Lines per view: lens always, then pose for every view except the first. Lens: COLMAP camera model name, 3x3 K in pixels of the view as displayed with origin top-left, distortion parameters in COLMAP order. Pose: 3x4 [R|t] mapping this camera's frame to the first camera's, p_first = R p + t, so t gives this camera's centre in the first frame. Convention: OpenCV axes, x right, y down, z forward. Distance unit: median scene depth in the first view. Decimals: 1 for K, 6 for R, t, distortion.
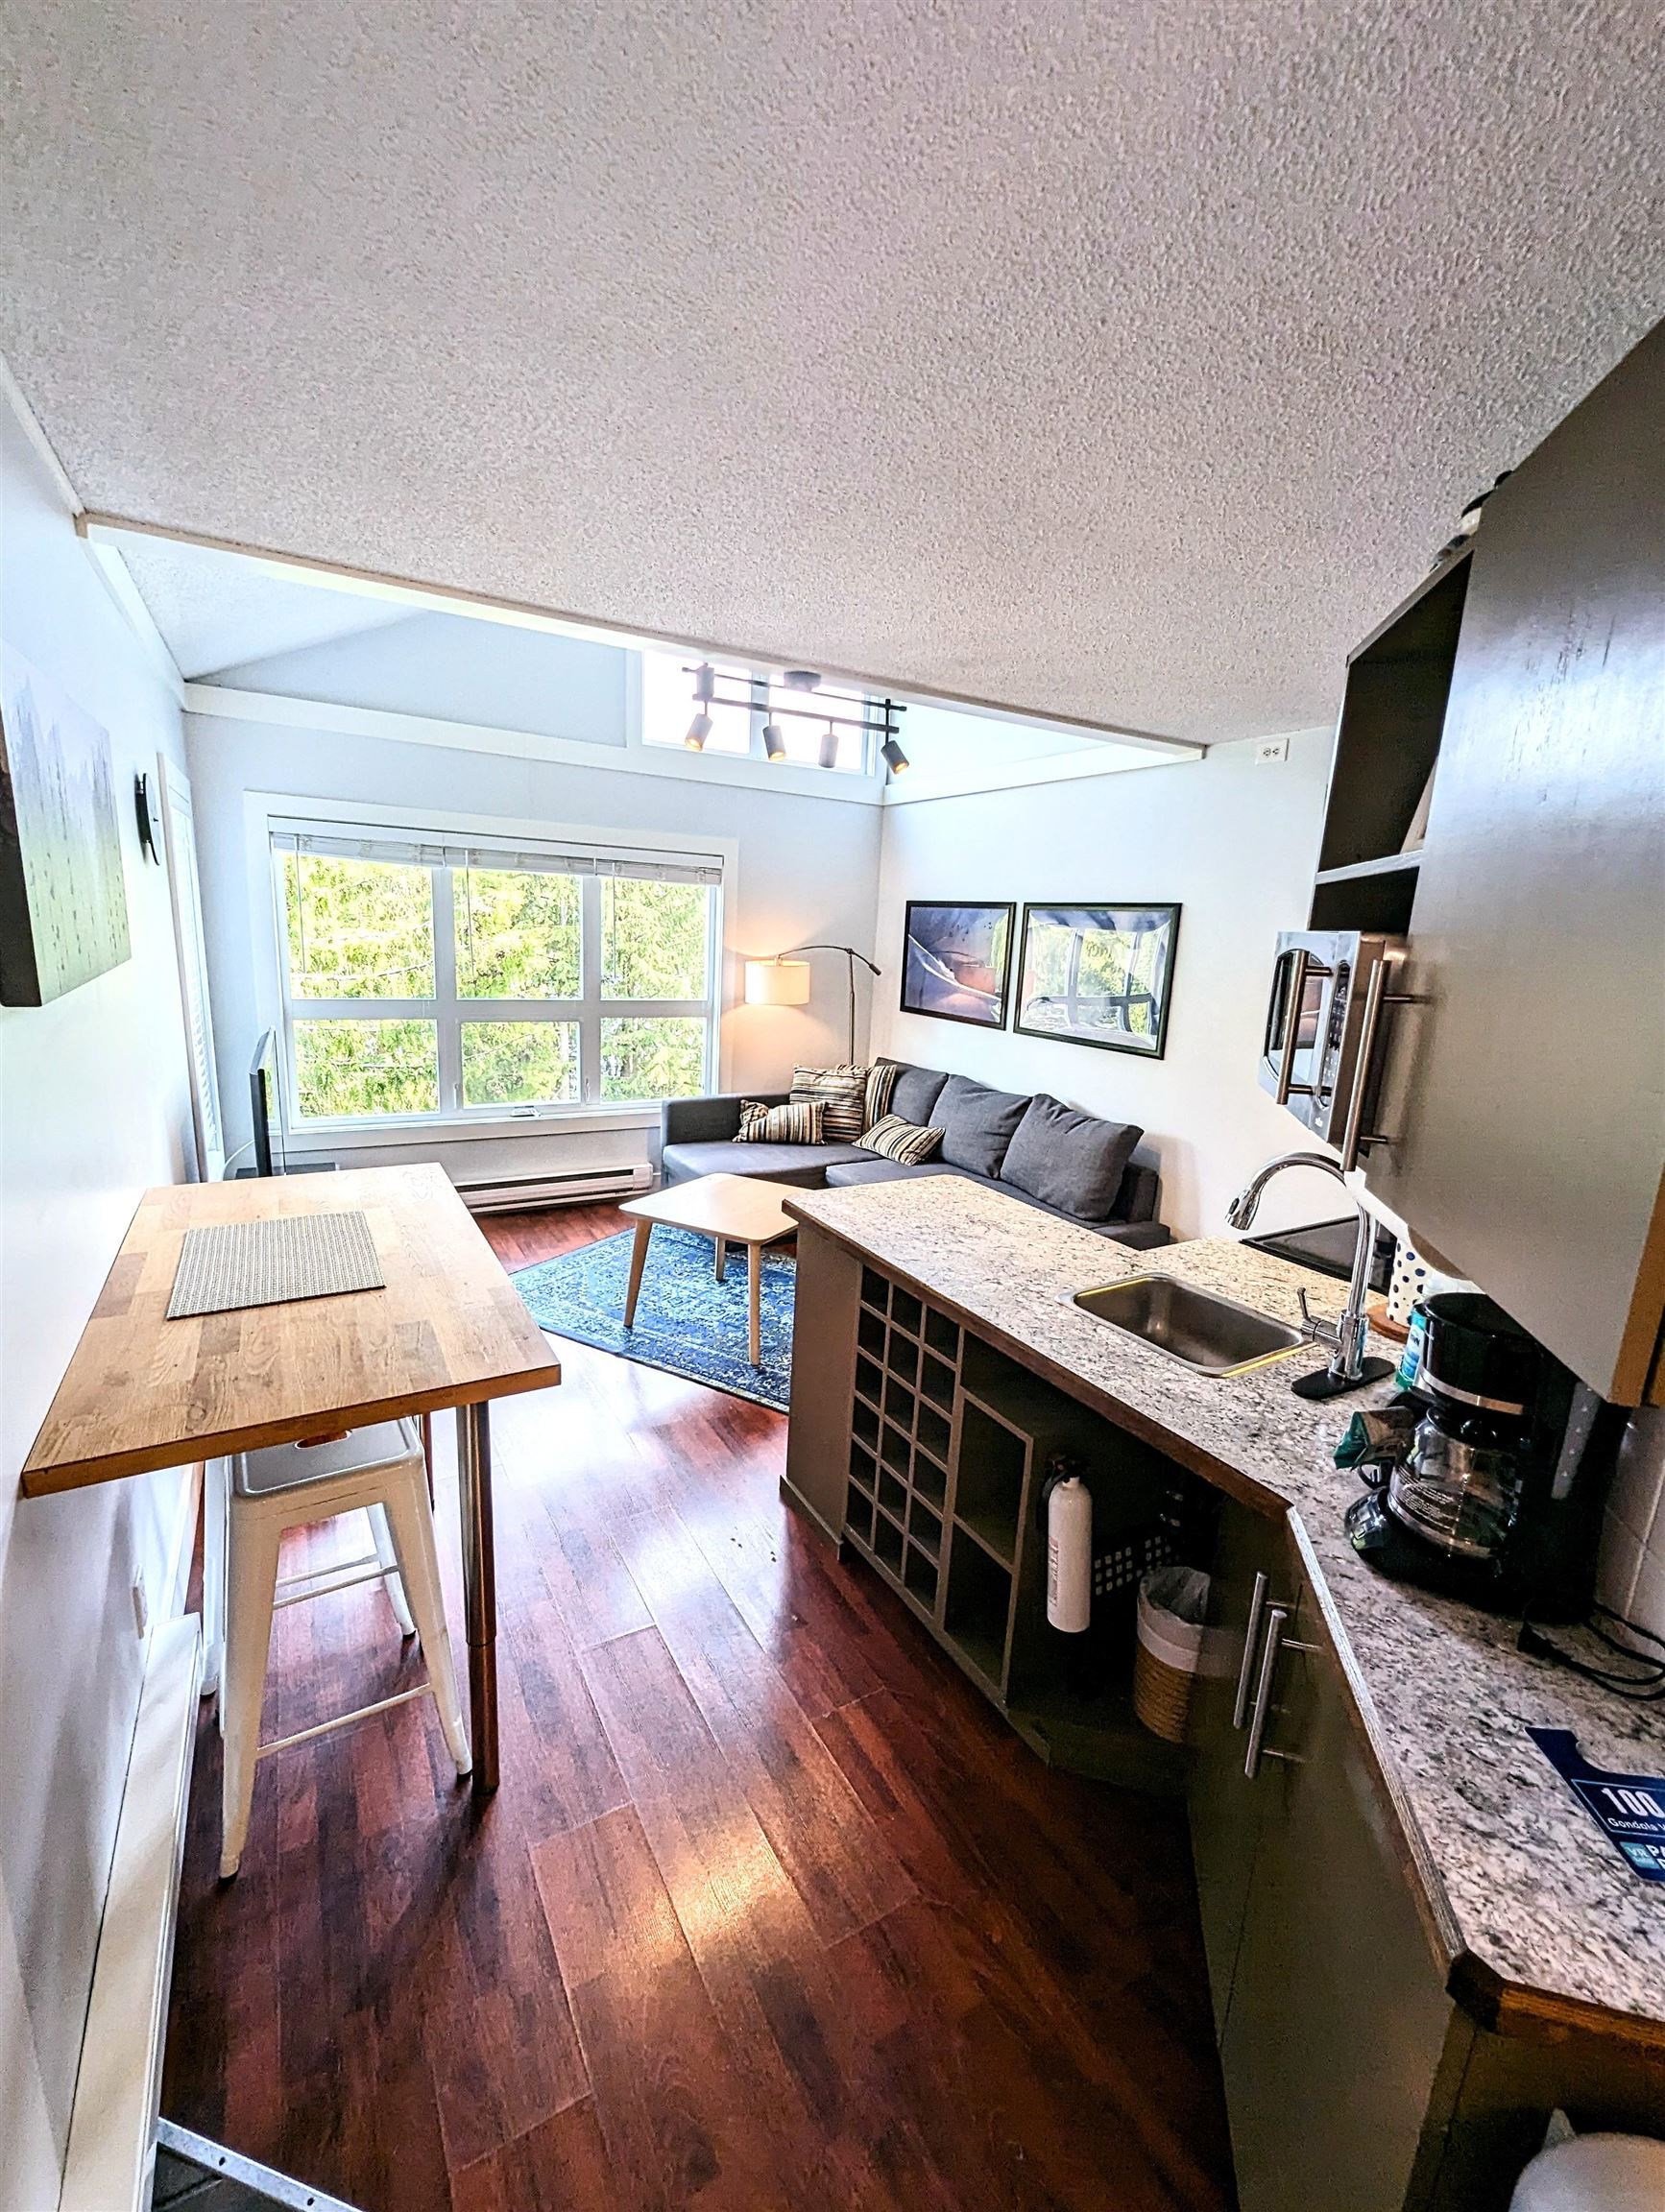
lens RADIAL K [[926.4, 0, 832.5], [0, 926.4, 1106.0], [0, 0, 1]] dist [0.001426, 0.000689]
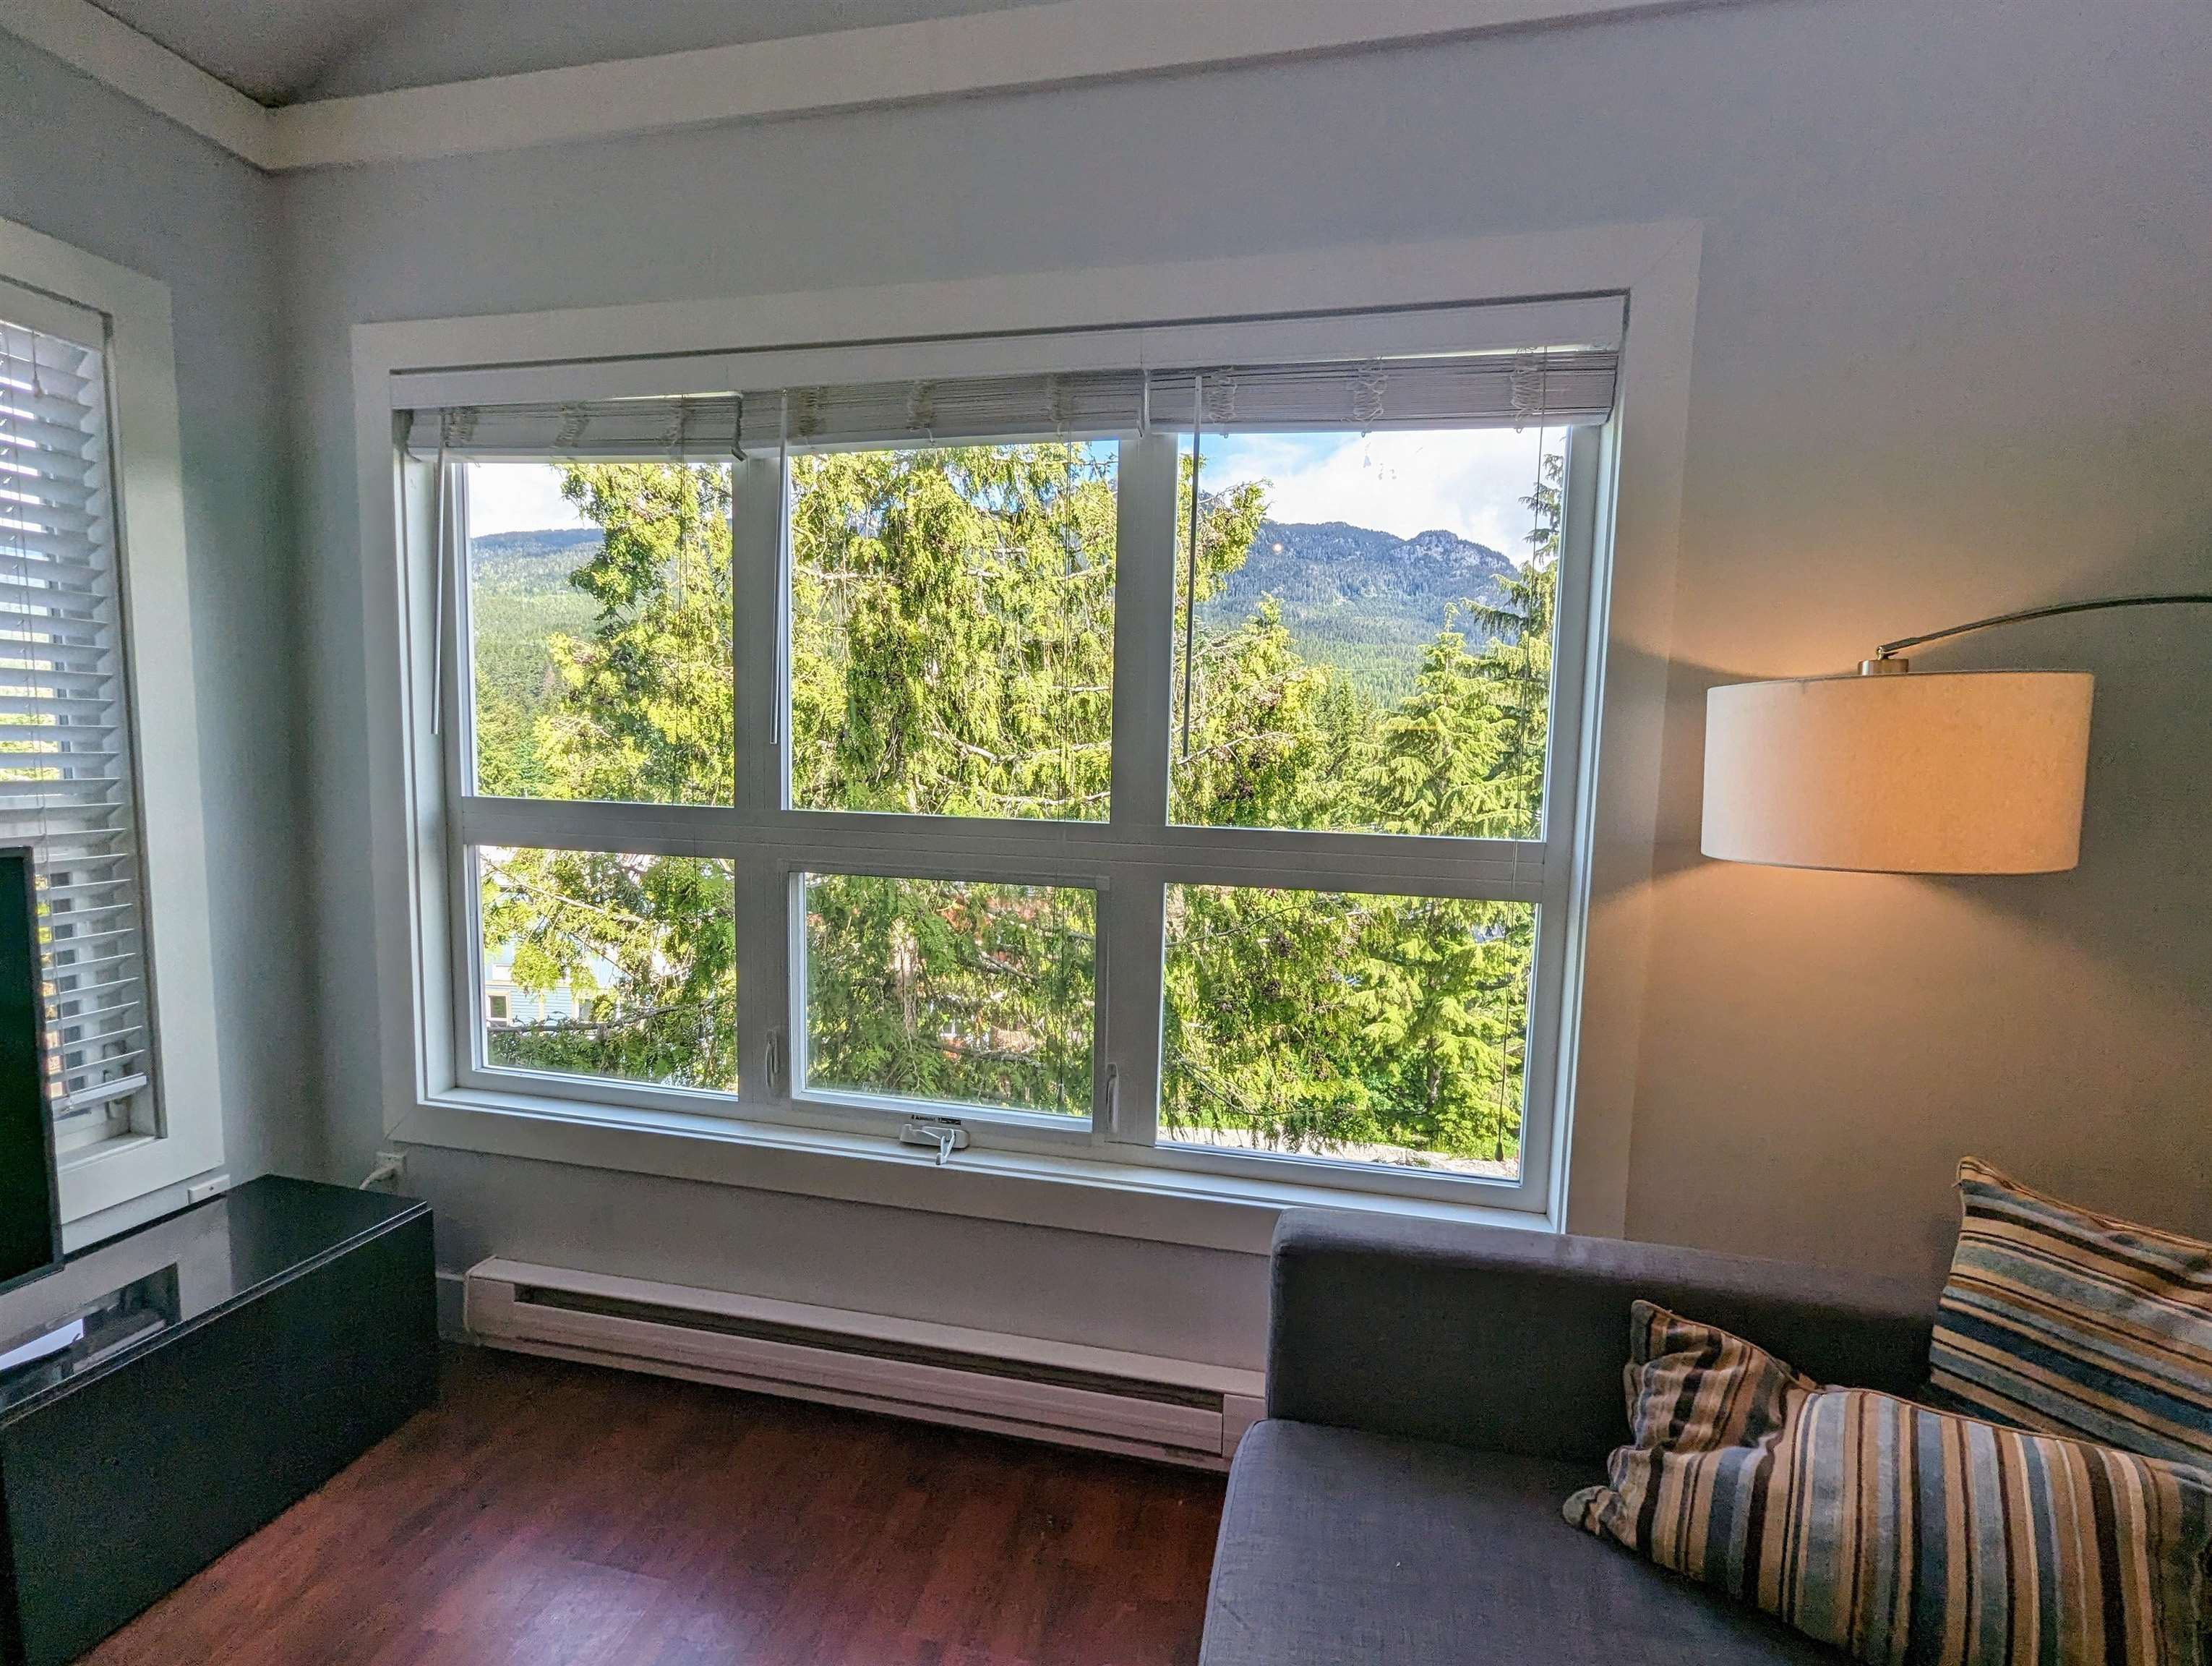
lens RADIAL K [[926.5, 0, 1112.0], [0, 926.5, 835.2], [0, 0, 1]] dist [0.001426, 0.000689]
pose [[0.741560, 0.028187, -0.670294, -0.048505], [-0.120036, 0.988569, -0.091227, -0.081049], [0.660060, 0.148110, 0.736467, 0.762284]]
